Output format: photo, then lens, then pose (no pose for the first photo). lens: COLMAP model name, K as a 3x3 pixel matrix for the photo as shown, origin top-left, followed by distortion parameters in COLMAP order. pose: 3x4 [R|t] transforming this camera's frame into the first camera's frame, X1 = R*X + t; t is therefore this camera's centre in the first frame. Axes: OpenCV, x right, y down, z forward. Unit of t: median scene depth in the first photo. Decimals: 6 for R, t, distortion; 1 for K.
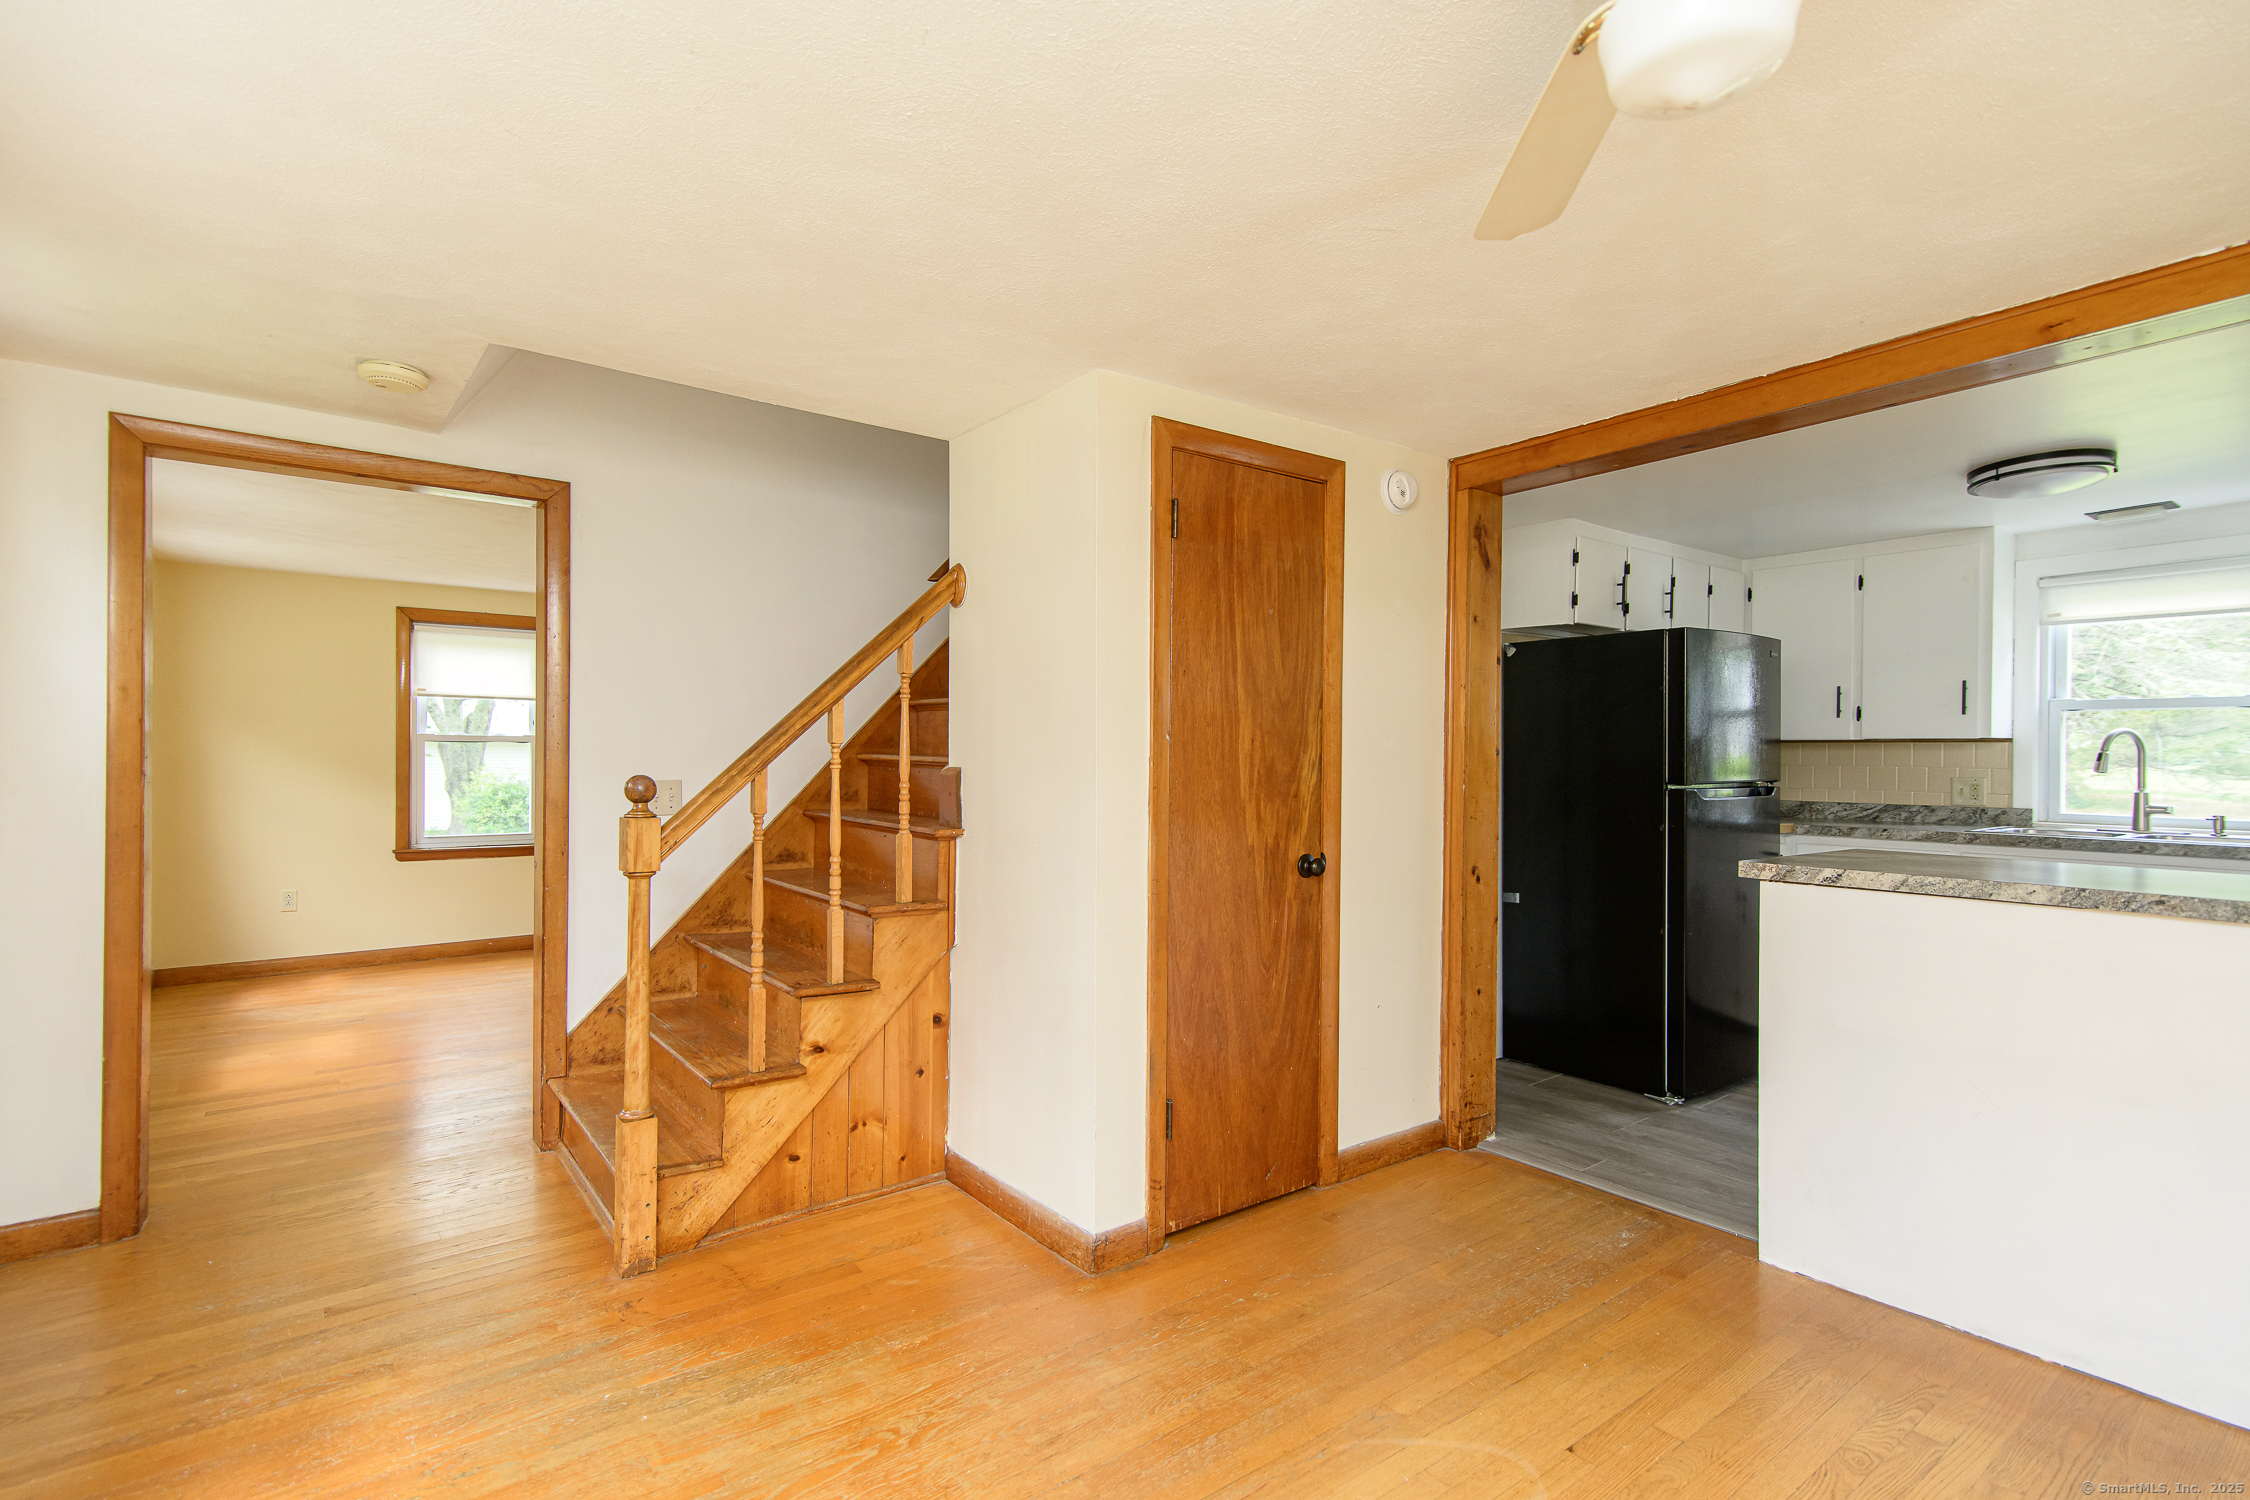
lens RADIAL K [[1083.2, 0, 1126.3], [0, 1083.2, 757.0], [0, 0, 1]] dist [0.017585, -0.000952]
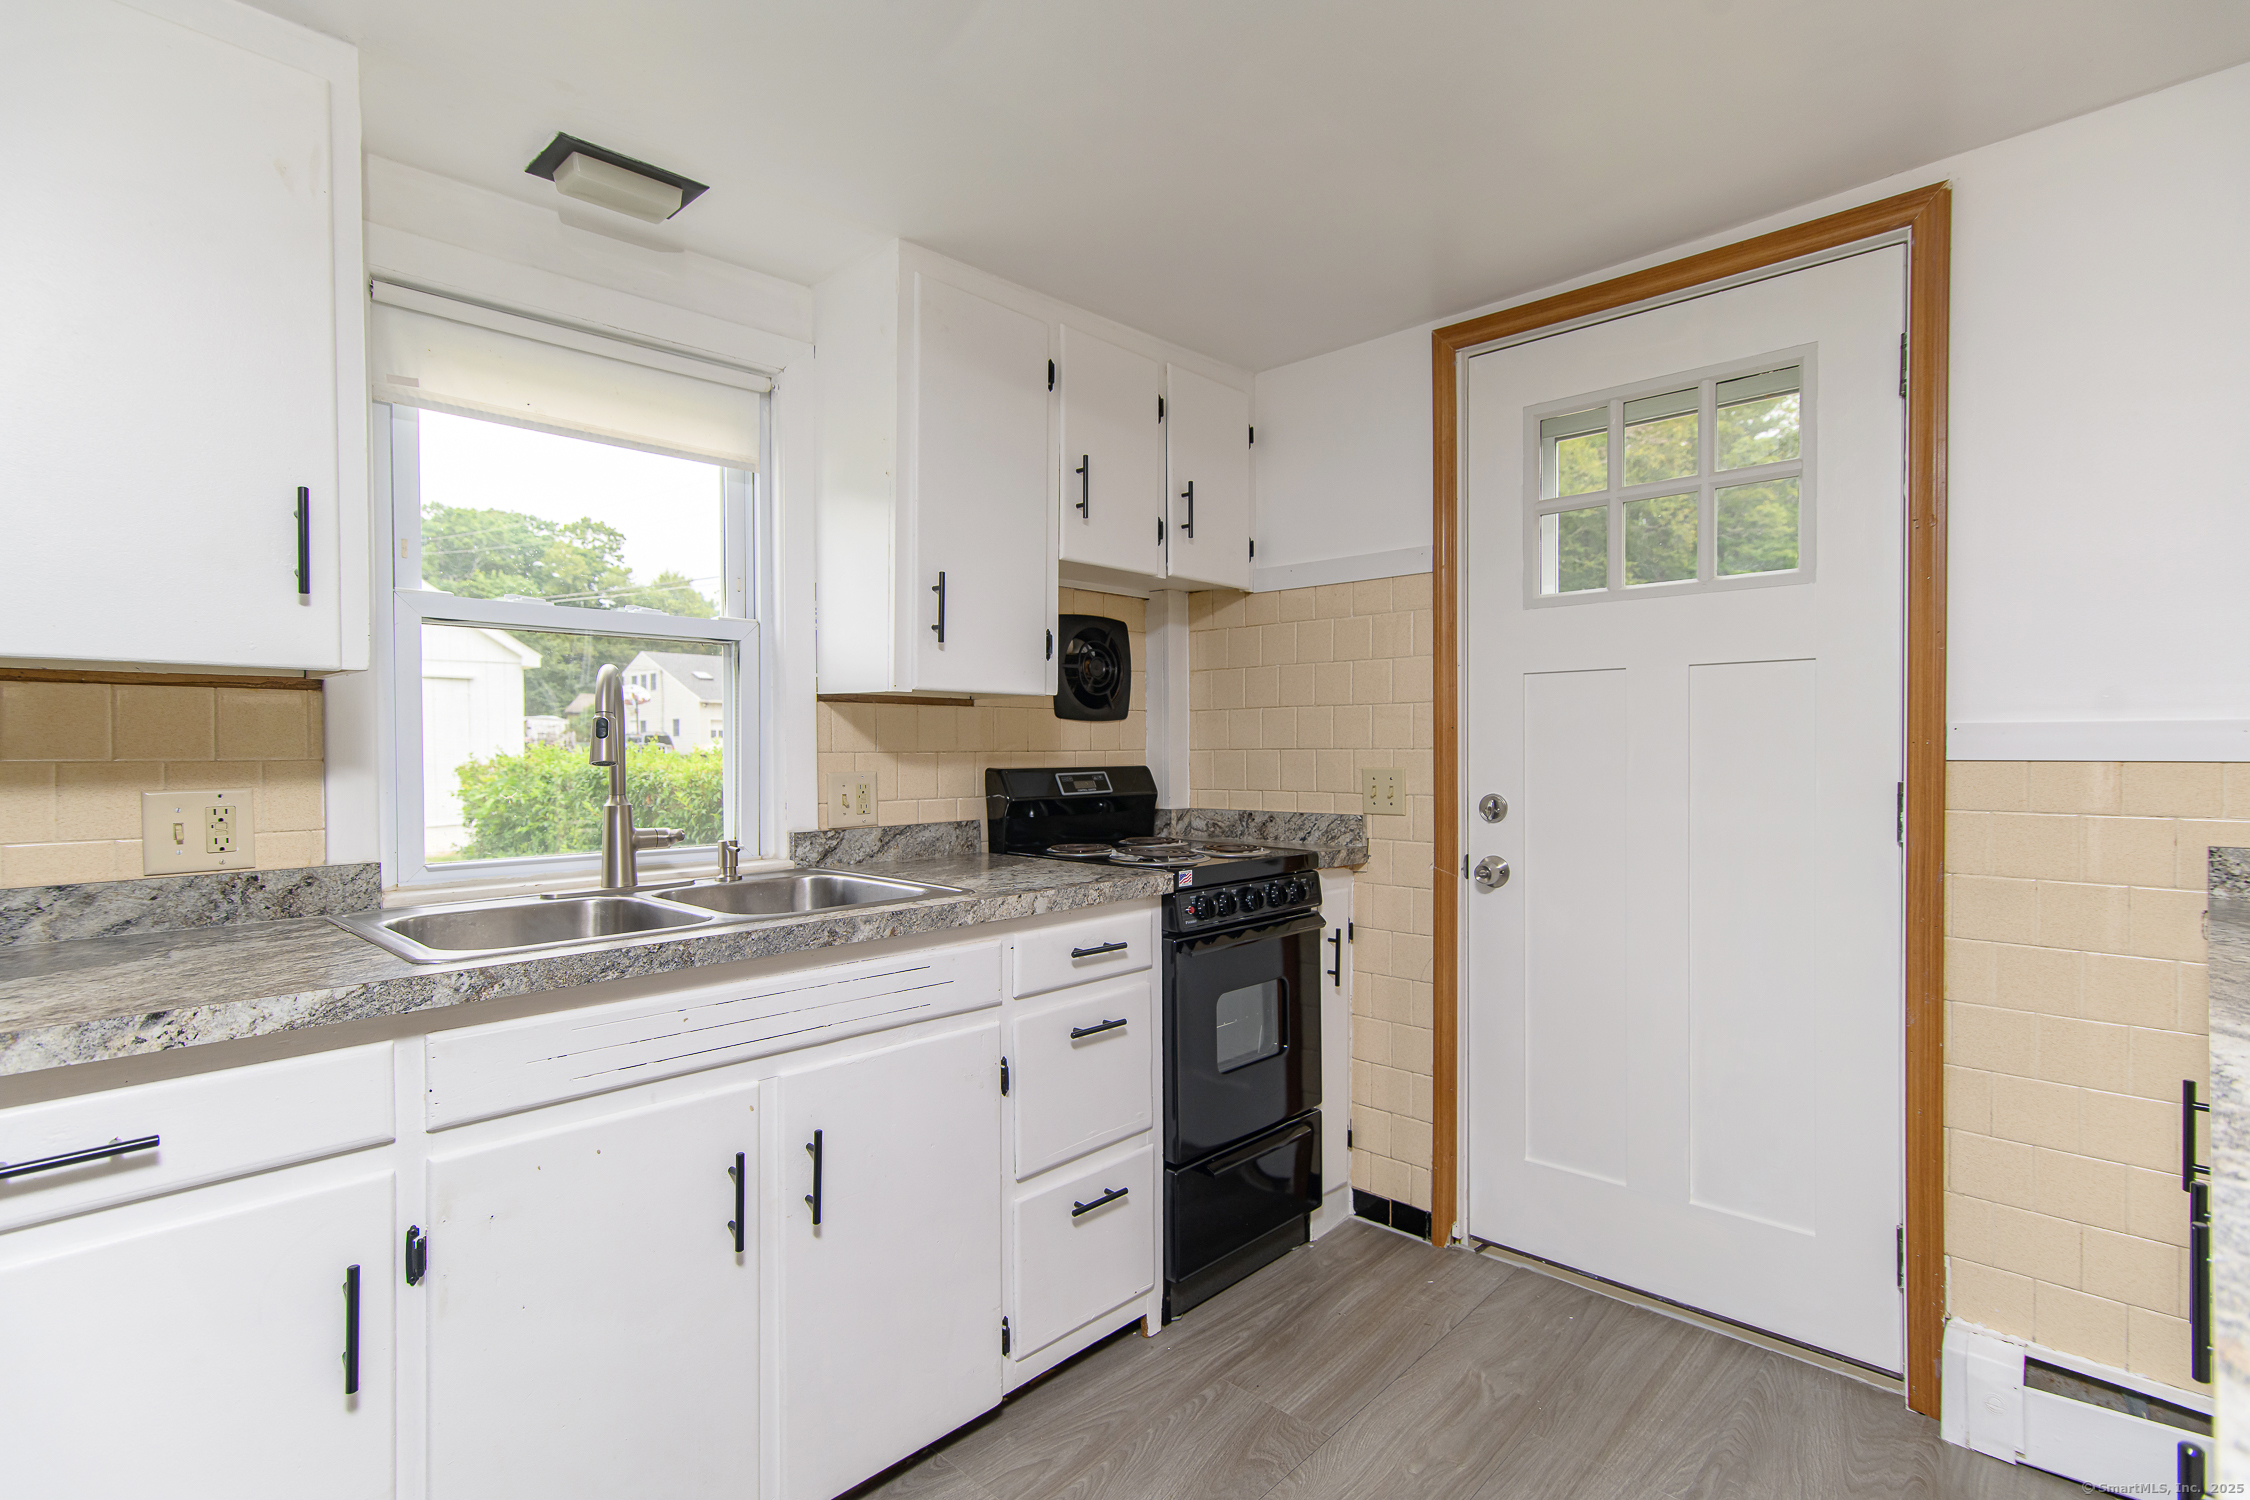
lens RADIAL K [[1083.2, 0, 1124.8], [0, 1083.2, 748.6], [0, 0, 1]] dist [0.017585, -0.000952]
pose [[-0.140499, -0.008334, 0.990046, 0.437783], [0.007336, 0.999928, 0.009458, 0.005426], [-0.990054, 0.008592, -0.140428, 0.855601]]
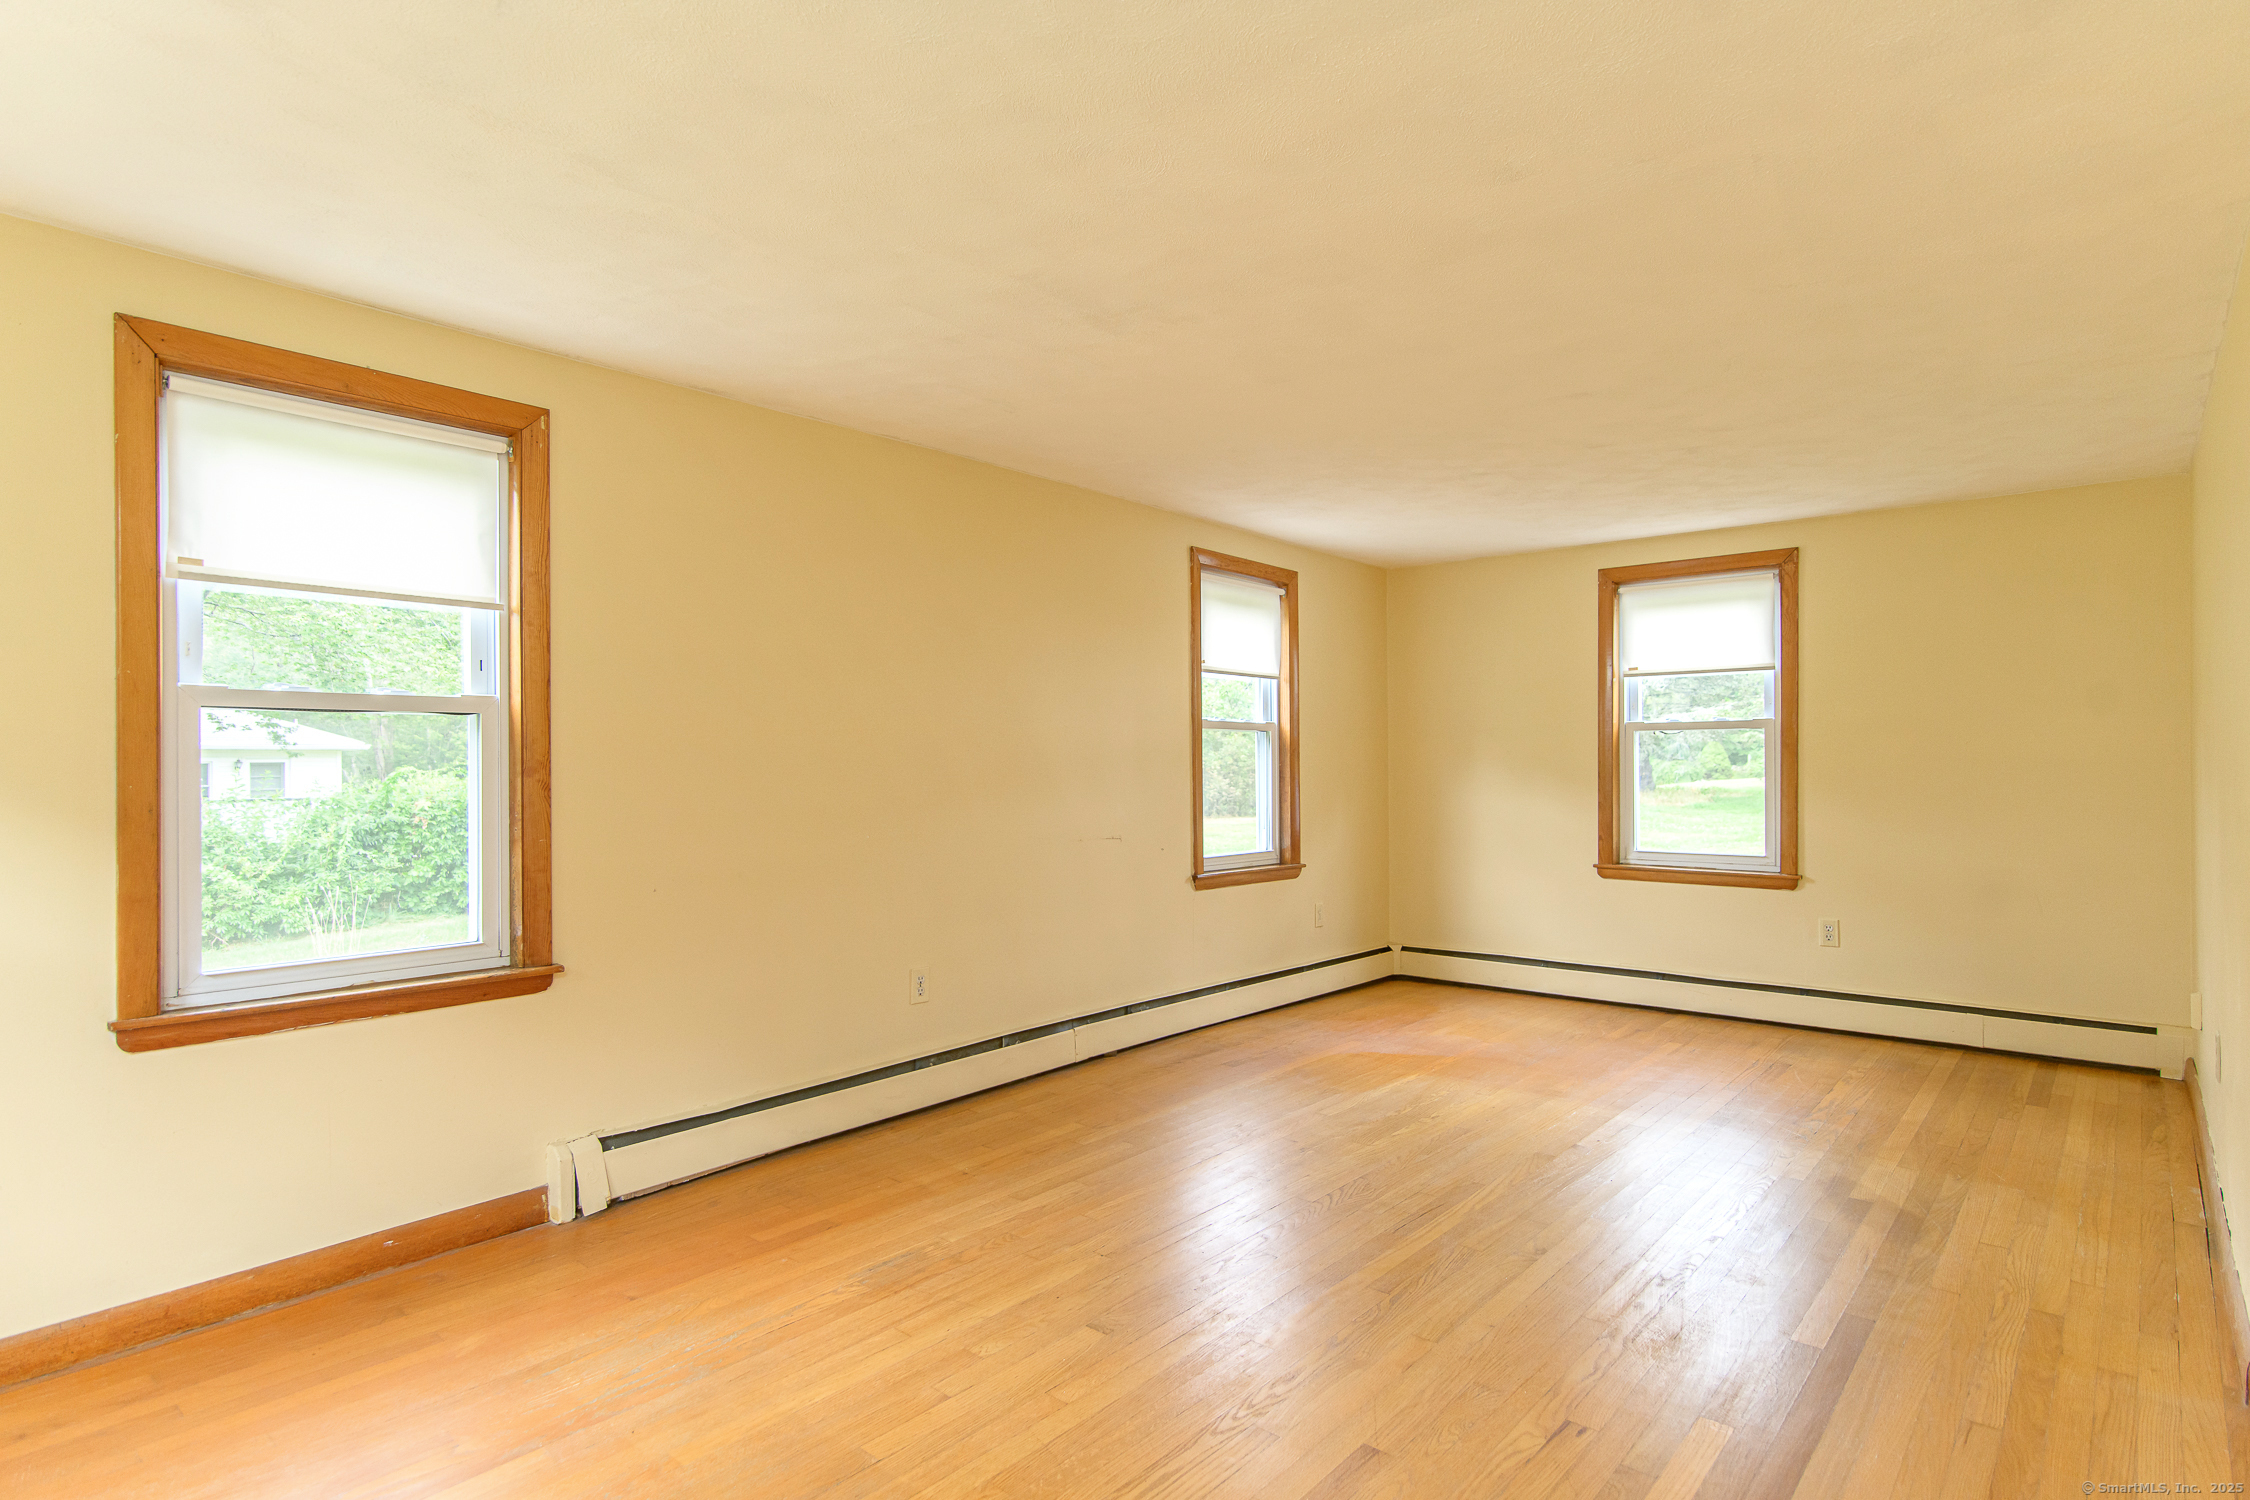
lens RADIAL K [[1186.2, 0, 1135.5], [0, 1186.2, 752.3], [0, 0, 1]] dist [0.000805, 0.002700]
pose [[0.975914, -0.002381, 0.218144, -0.658207], [0.001339, 0.999987, 0.004925, -0.001809], [-0.218153, -0.004514, 0.975904, 0.849251]]
